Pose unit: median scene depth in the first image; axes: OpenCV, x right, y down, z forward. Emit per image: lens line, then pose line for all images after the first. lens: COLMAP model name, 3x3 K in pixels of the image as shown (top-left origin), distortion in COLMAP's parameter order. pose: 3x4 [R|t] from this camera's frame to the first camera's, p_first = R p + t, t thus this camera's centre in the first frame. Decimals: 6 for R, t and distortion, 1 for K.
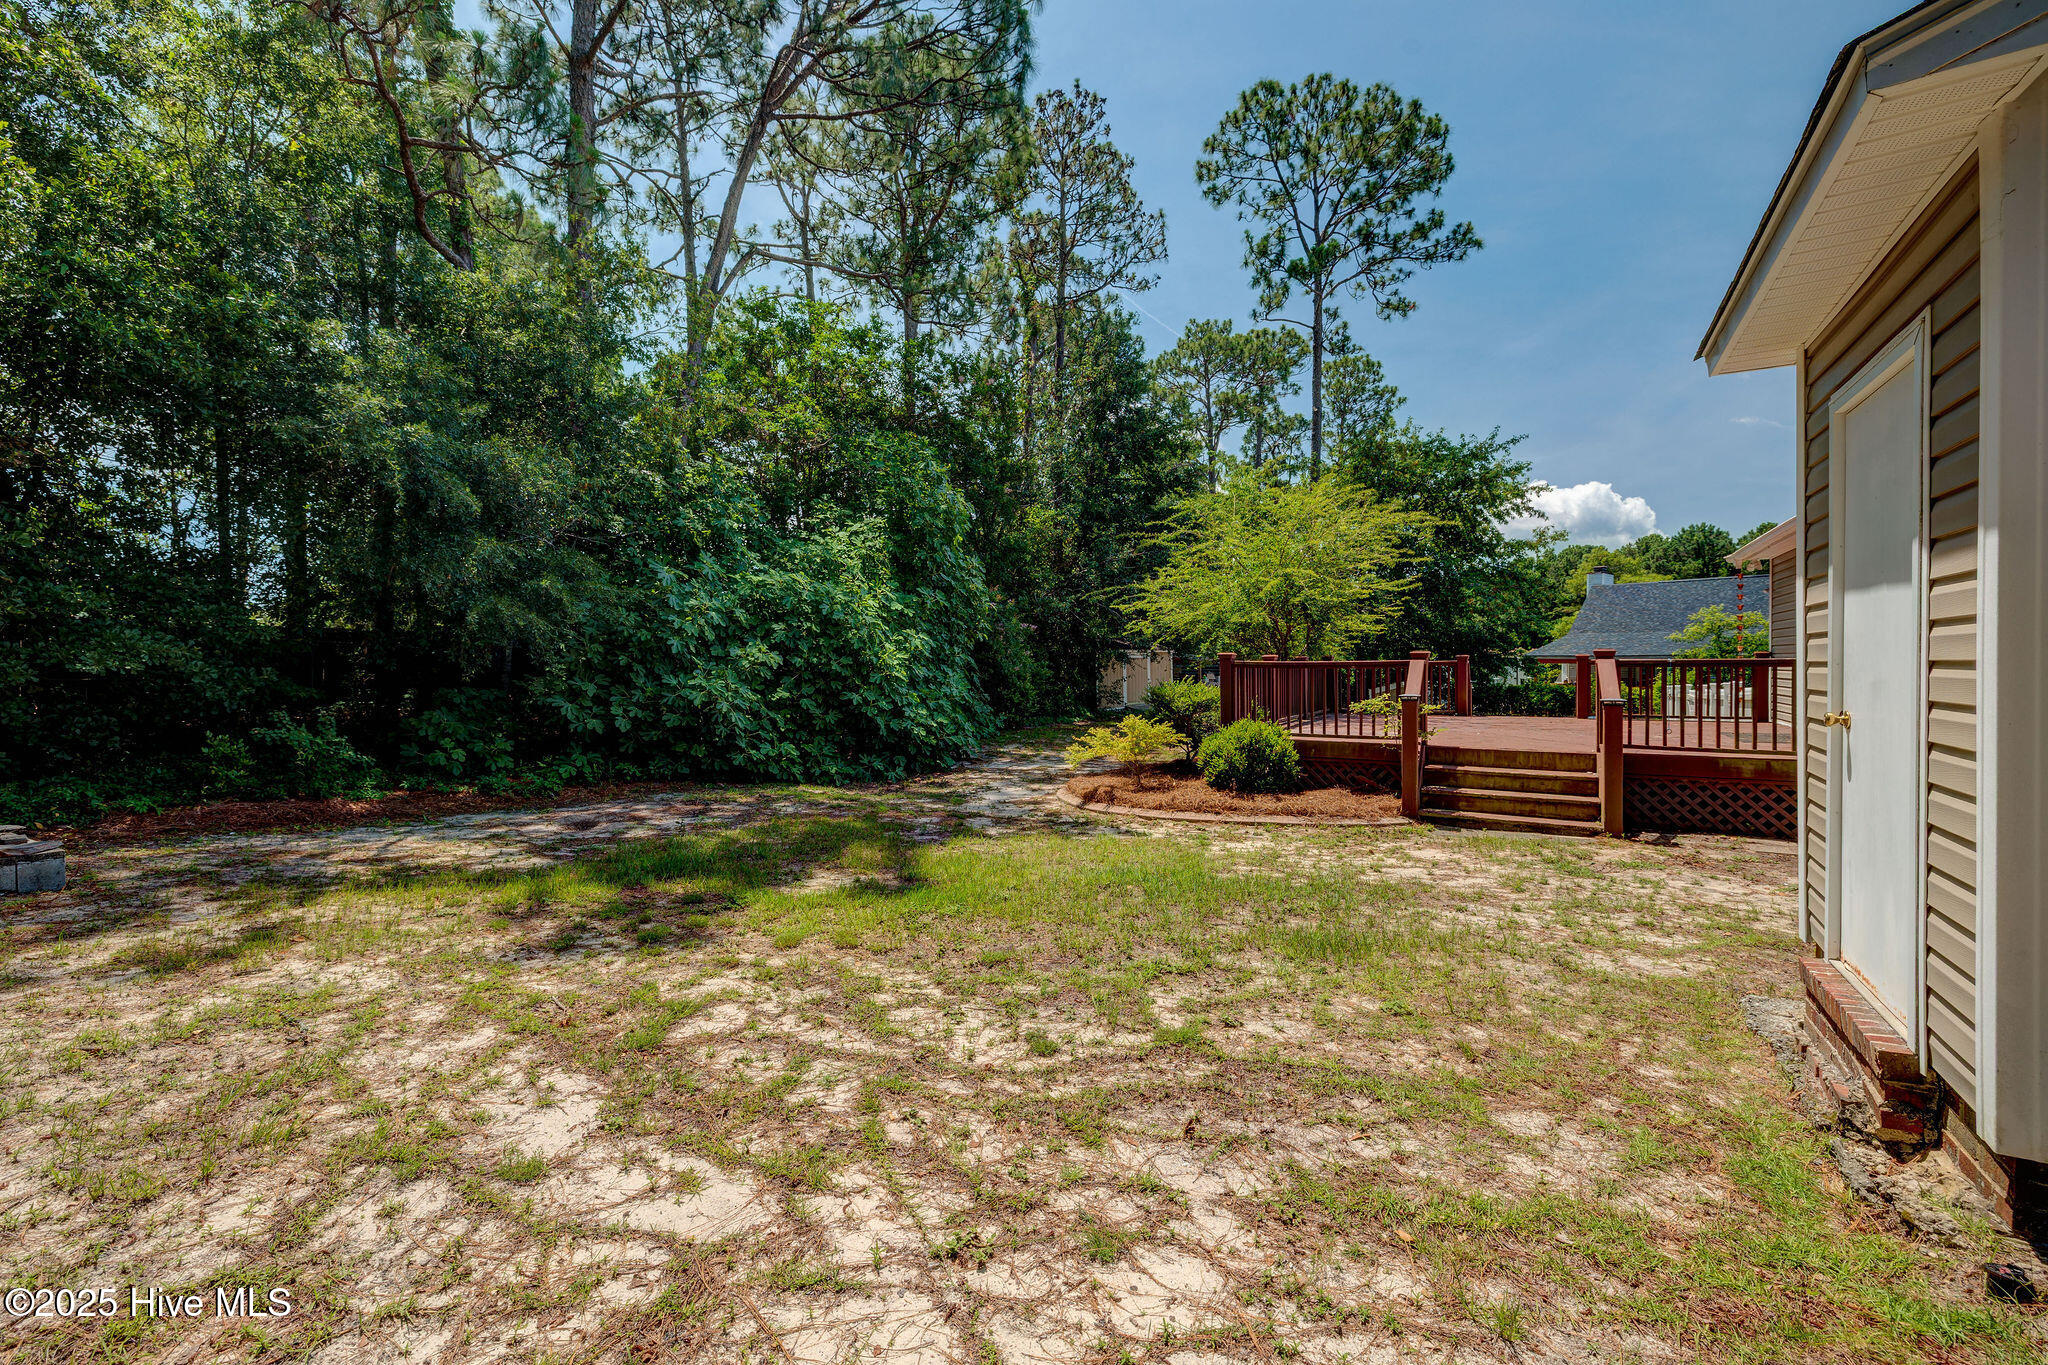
lens RADIAL K [[873.6, 0, 1018.2], [0, 873.6, 669.7], [0, 0, 1]] dist [-0.000435, 0.000140]
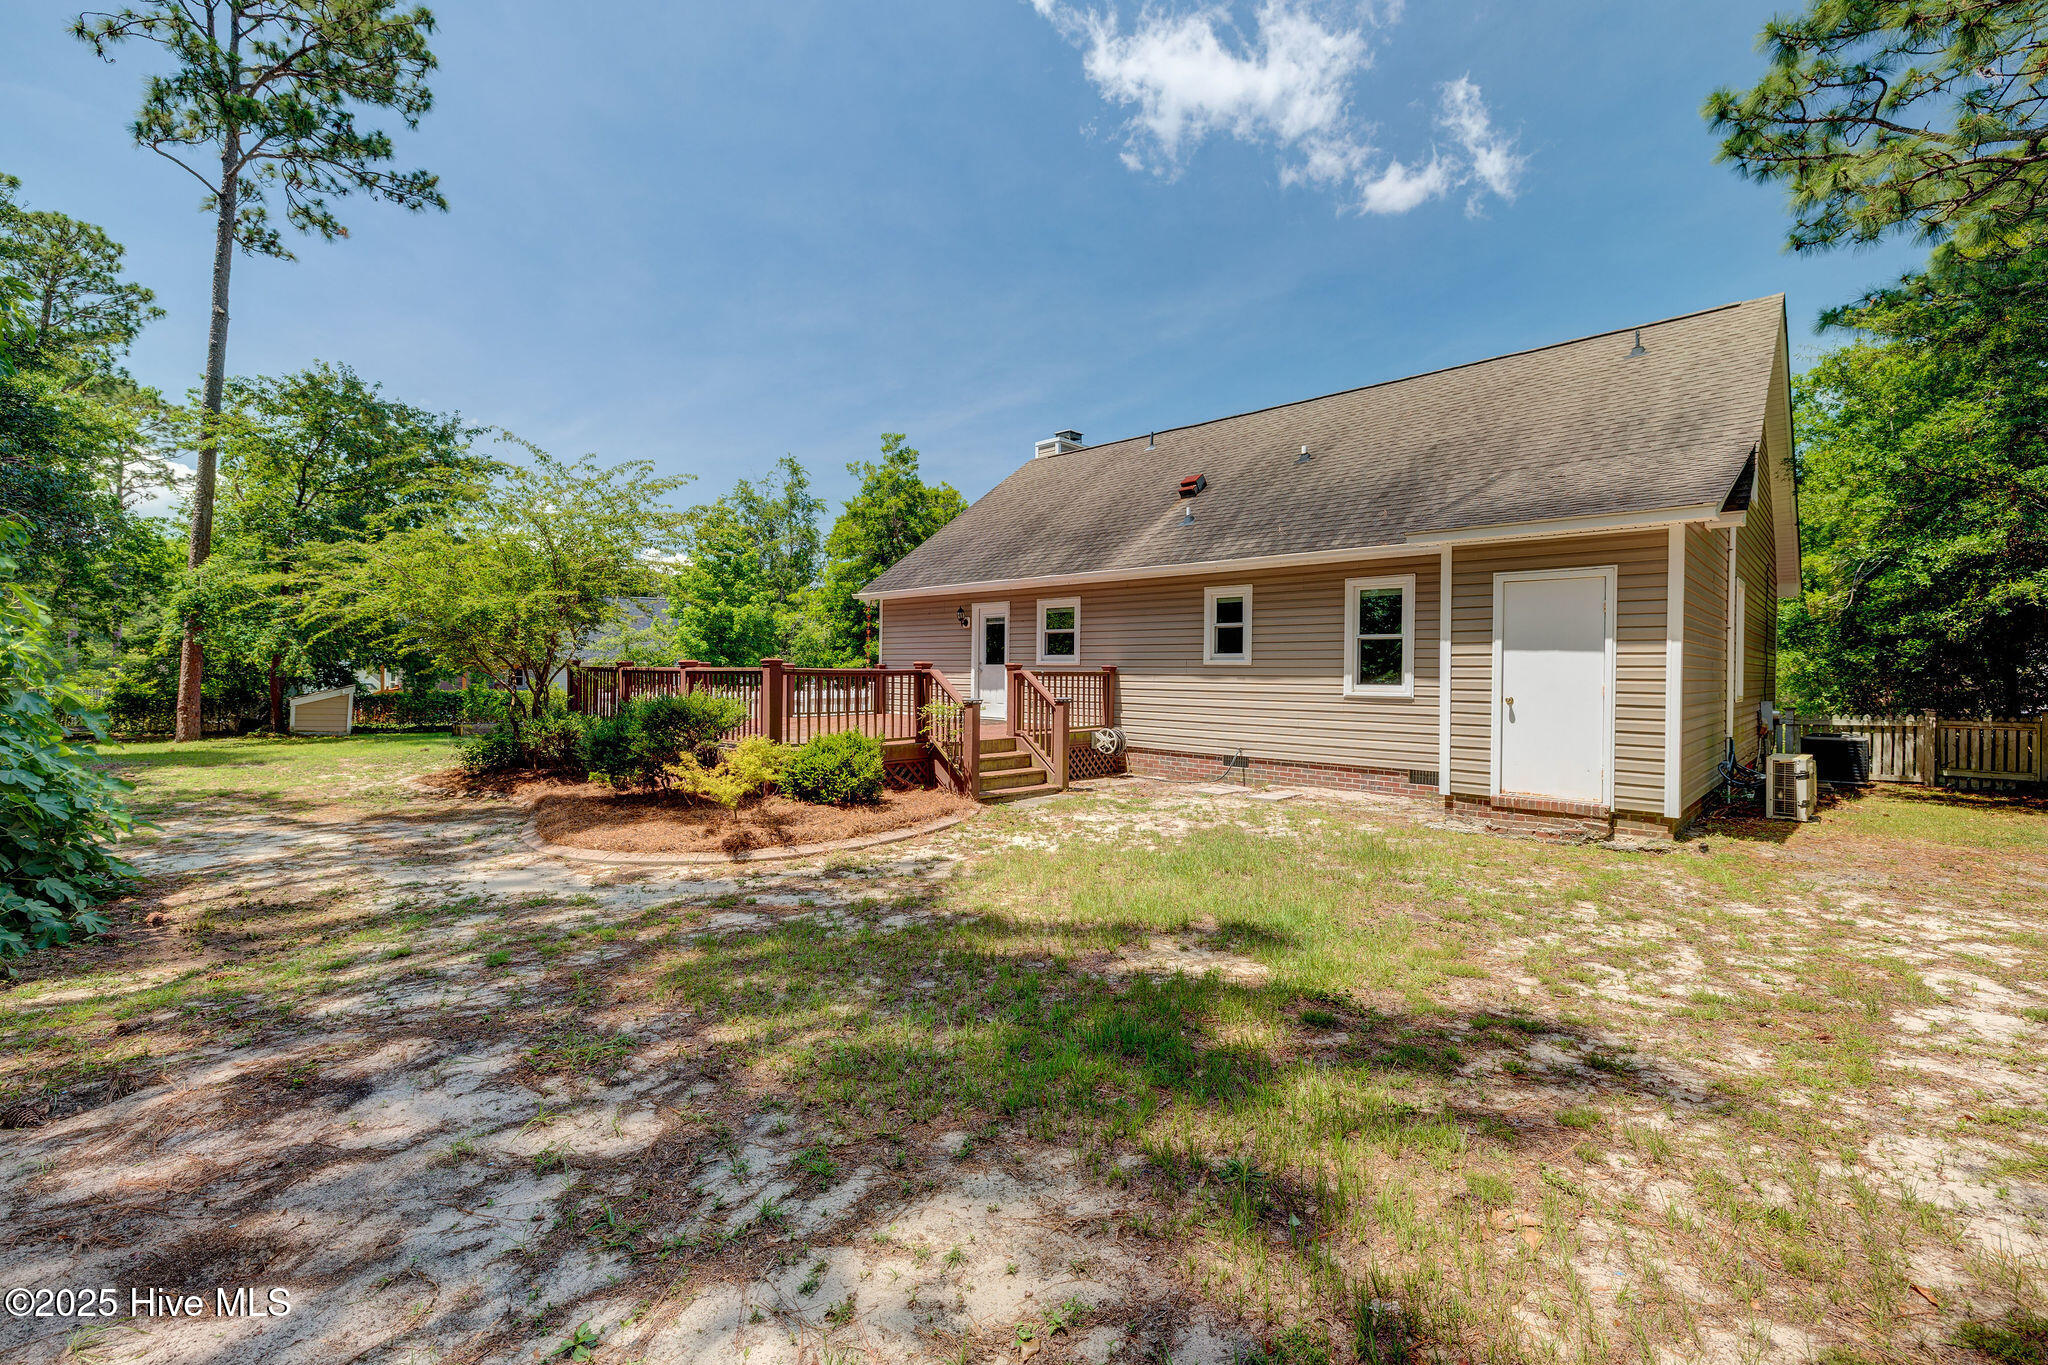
lens RADIAL K [[873.6, 0, 1018.2], [0, 873.6, 669.7], [0, 0, 1]] dist [-0.000435, 0.000140]
pose [[0.211120, 0.006866, 0.977436, -1.368859], [-0.000725, 0.999976, -0.006867, -0.004174], [-0.977460, 0.000741, 0.211120, 1.365111]]
